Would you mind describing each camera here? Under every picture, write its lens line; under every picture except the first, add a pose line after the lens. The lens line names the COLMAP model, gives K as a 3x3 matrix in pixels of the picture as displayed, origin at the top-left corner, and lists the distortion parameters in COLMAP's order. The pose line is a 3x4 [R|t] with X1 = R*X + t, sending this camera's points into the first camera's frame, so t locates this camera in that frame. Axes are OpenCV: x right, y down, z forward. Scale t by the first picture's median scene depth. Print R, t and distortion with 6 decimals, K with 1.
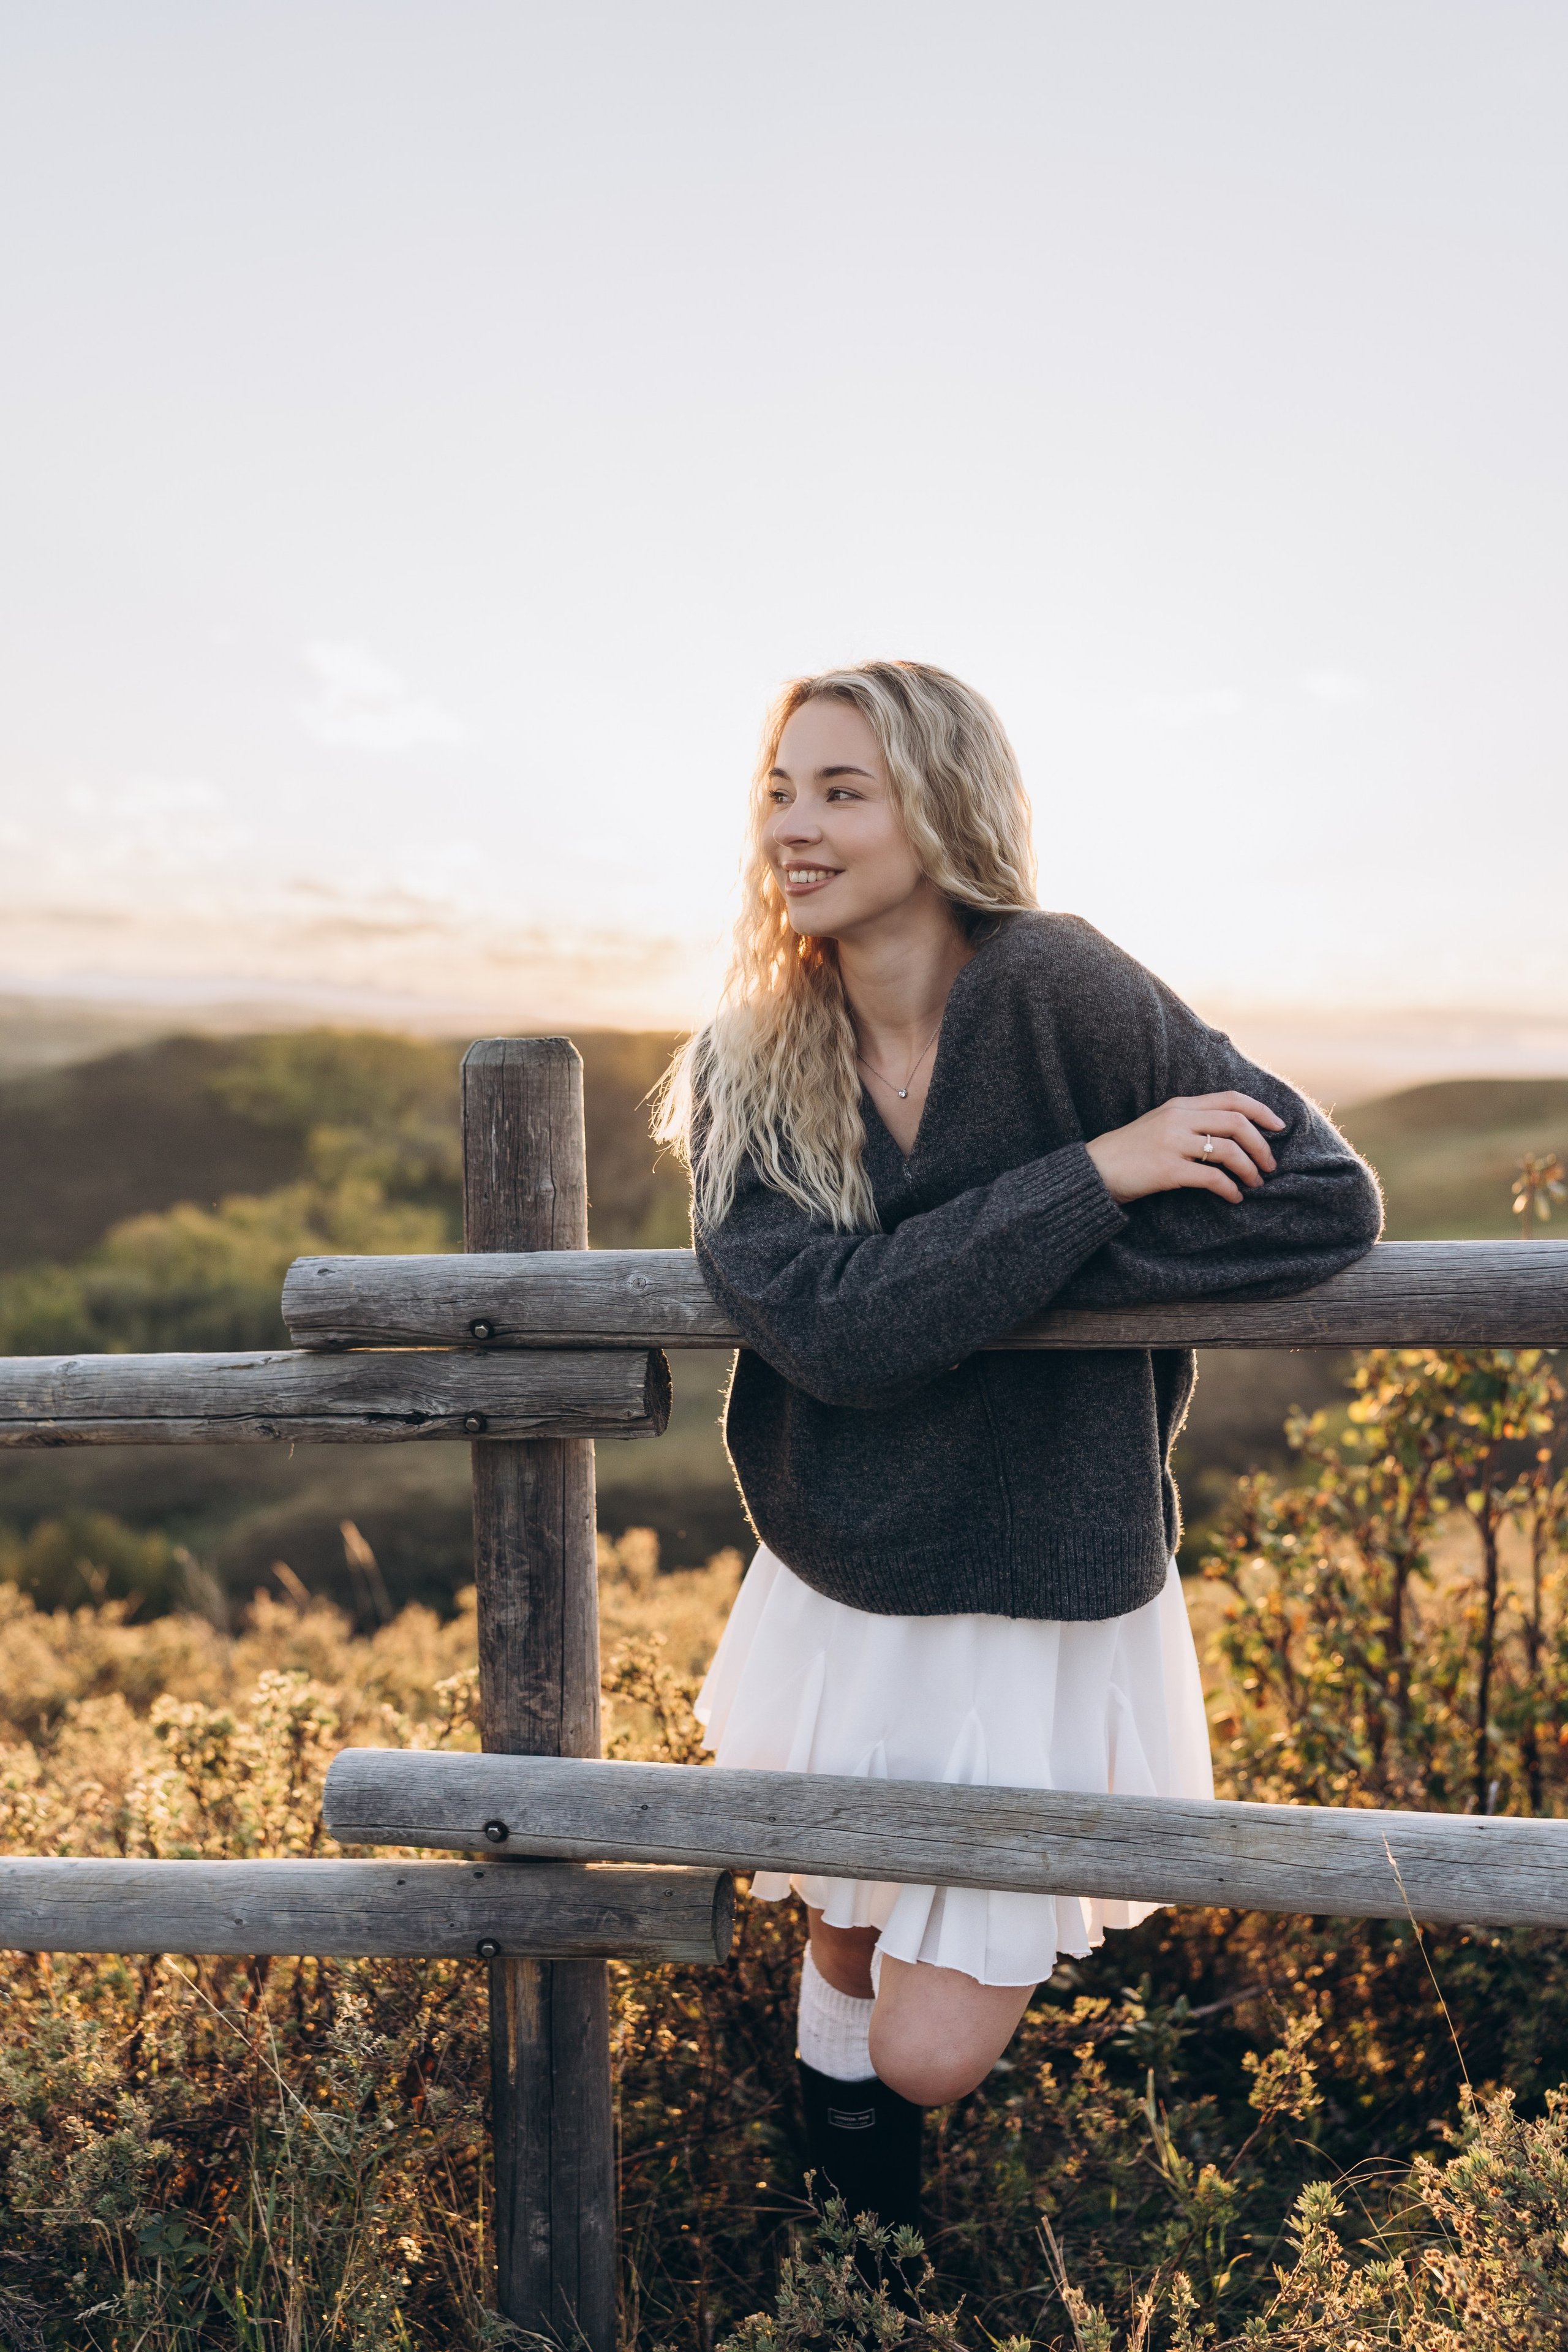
lens RADIAL K [[2207.1, 0, 780.3], [0, 2207.1, 1156.2], [0, 0, 1]] dist [0.009573, 0.000000]
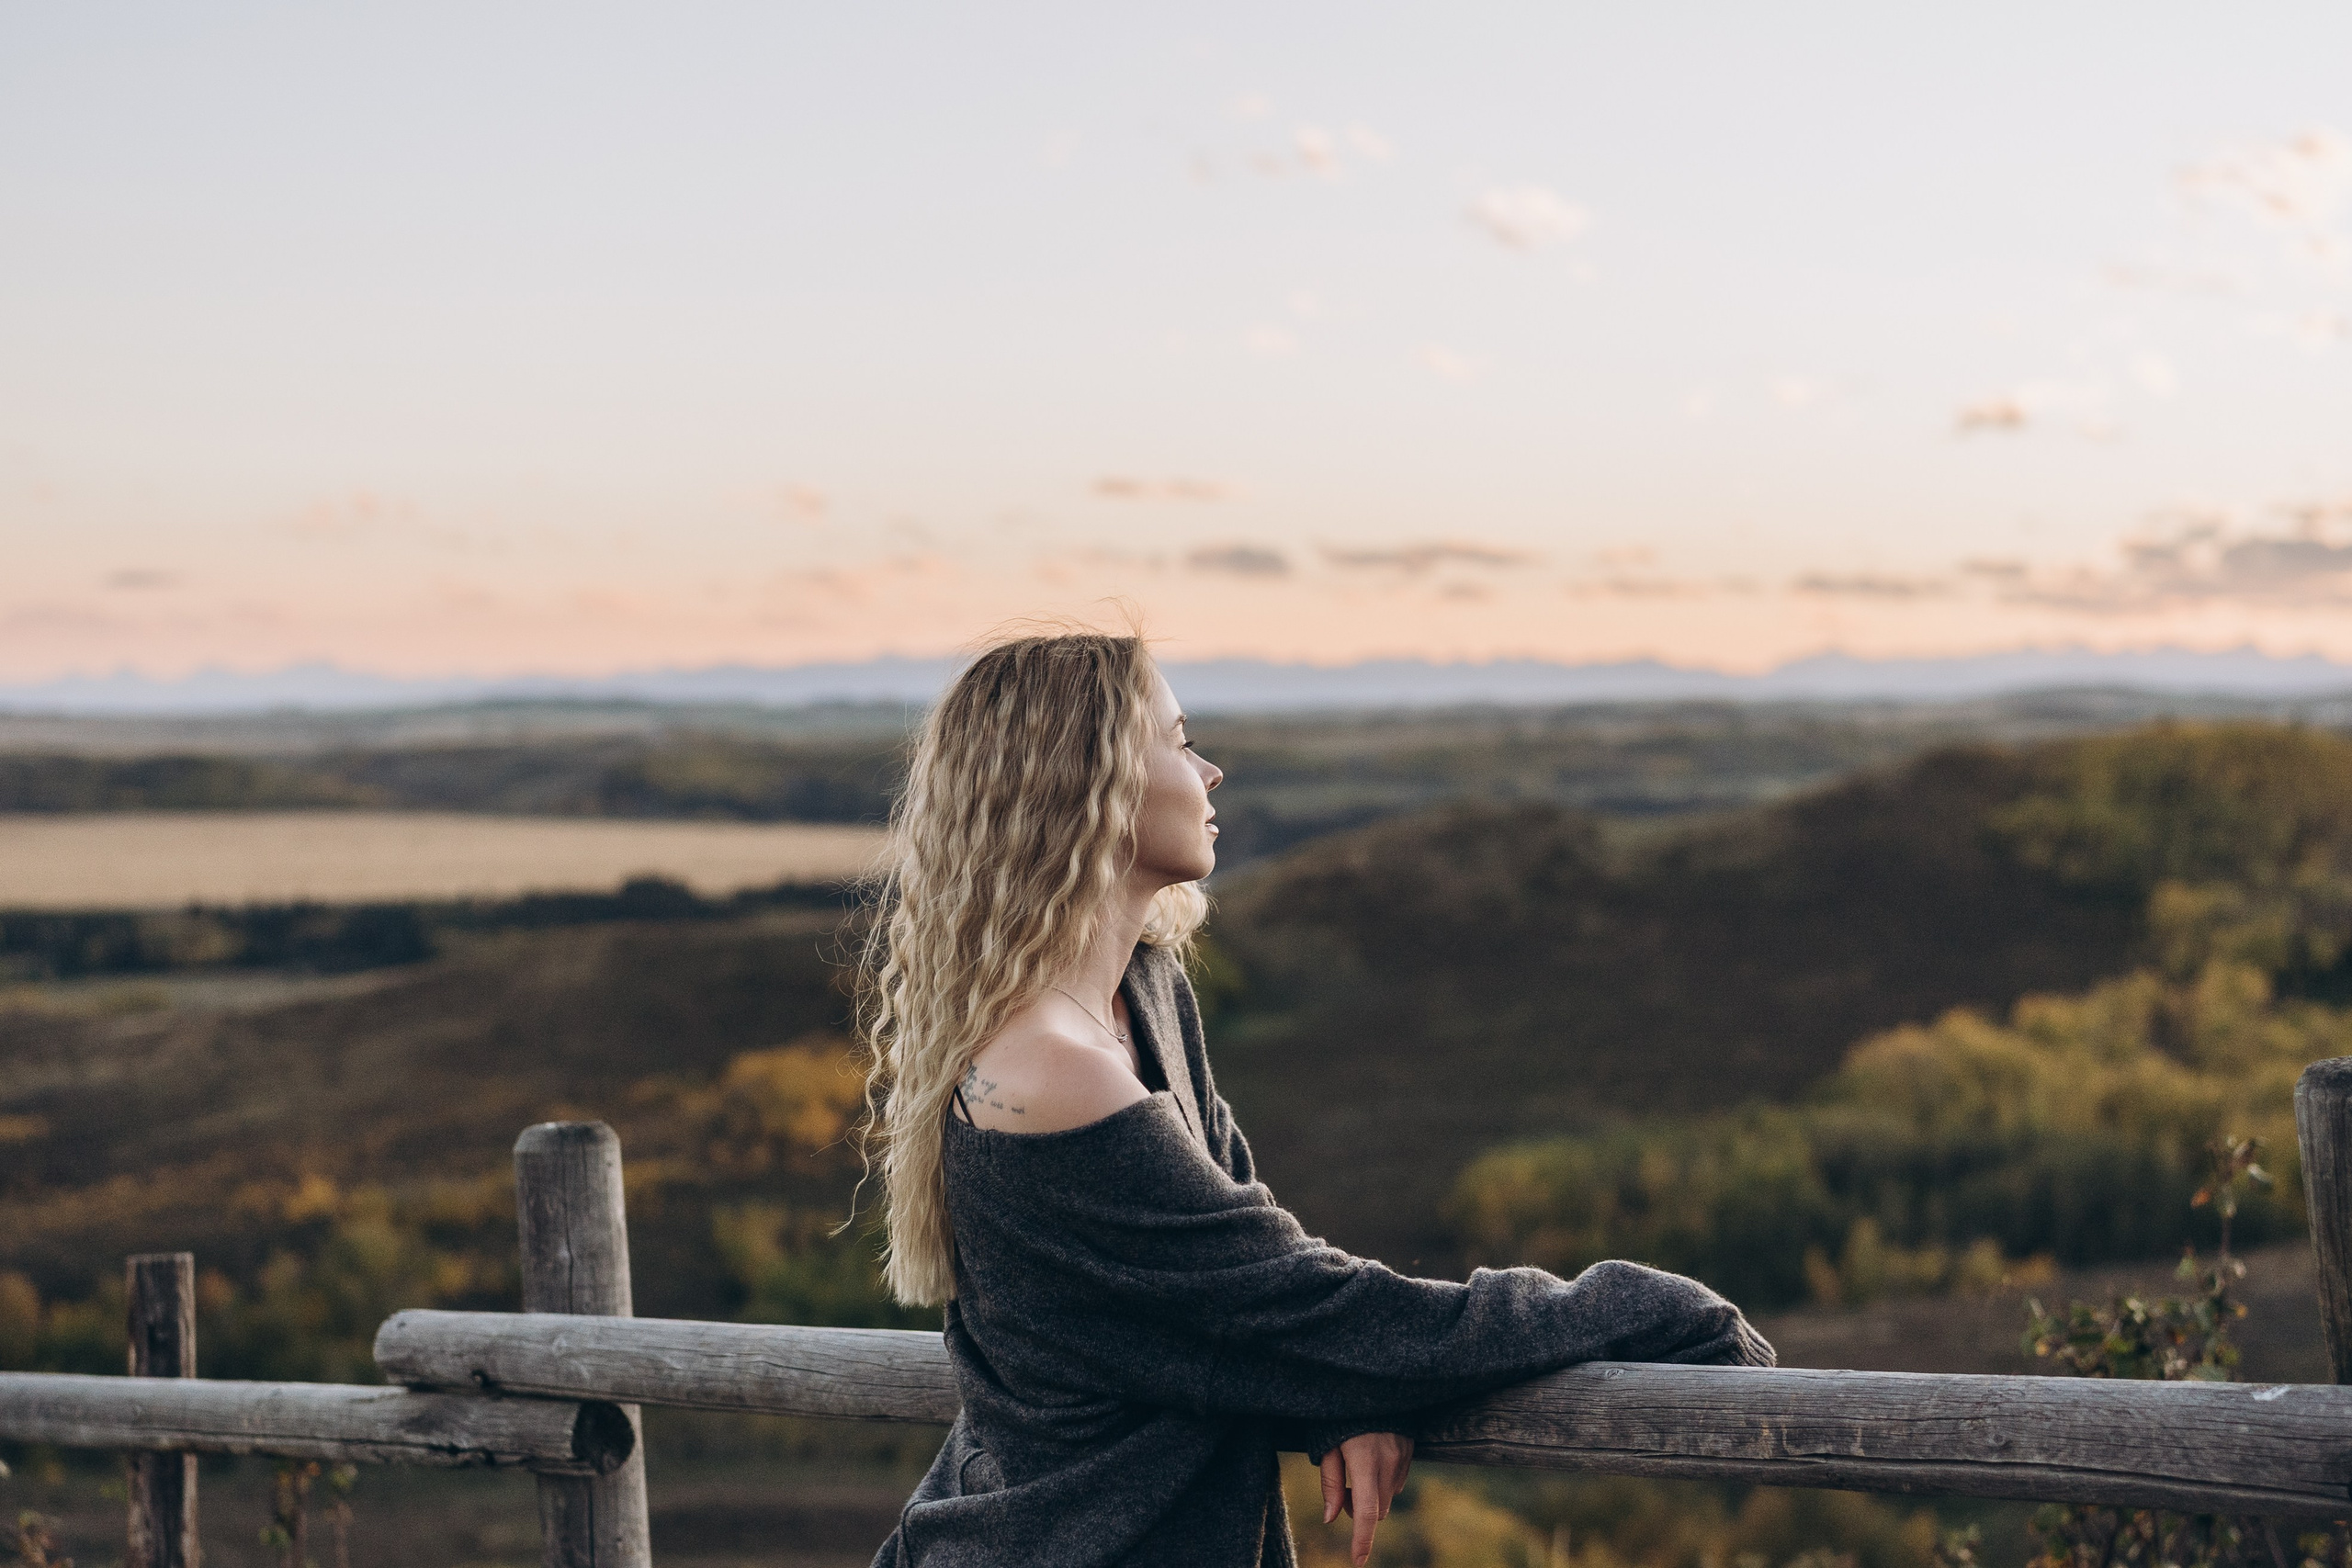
lens RADIAL K [[3404.6, 0, 1160.9], [0, 3404.6, 778.7], [0, 0, 1]] dist [0.017115, 0.000000]
pose [[0.877986, -0.052576, -0.475790, 1.052541], [0.031562, 0.998145, -0.052055, -0.134984], [0.477645, 0.030687, 0.878017, -0.450005]]
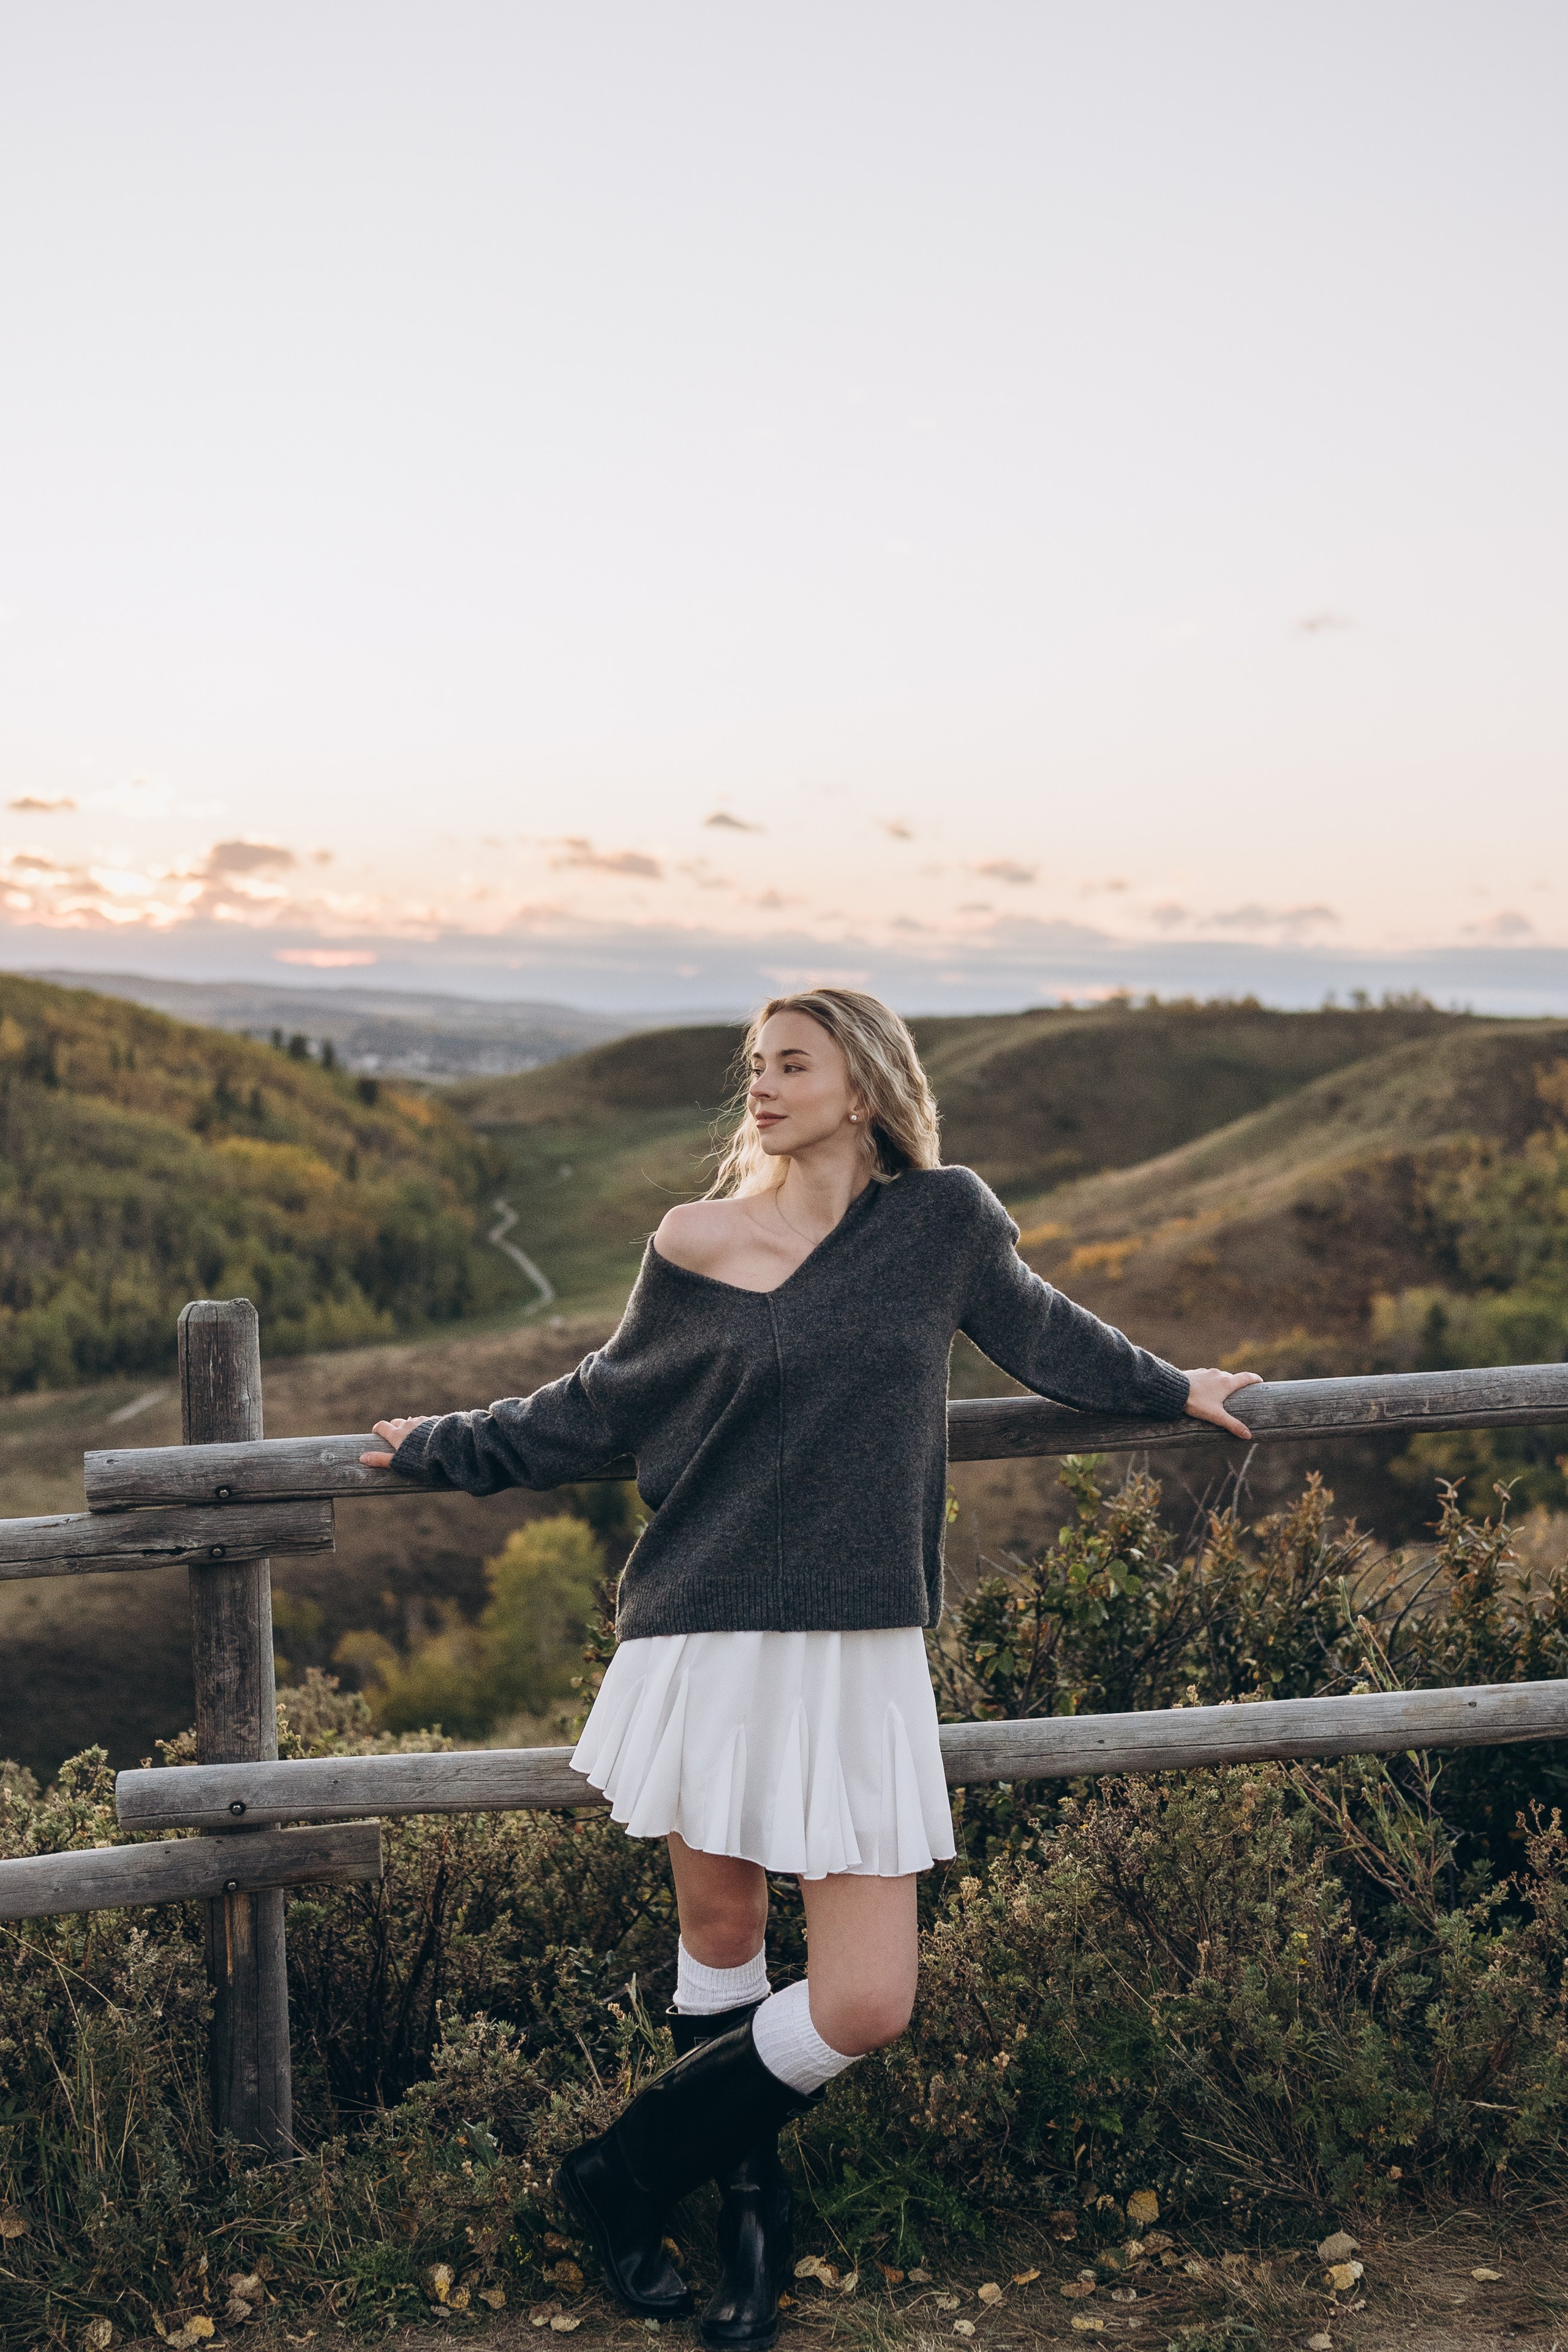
lens RADIAL K [[3404.9, 0, 781.0], [0, 3404.9, 1178.6], [0, 0, 1]] dist [0.017115, 0.000000]
pose [[0.947157, -0.031478, 0.319222, -0.510409], [0.029450, 0.999504, 0.011178, -0.156416], [-0.319416, -0.001186, 0.947614, -1.396149]]
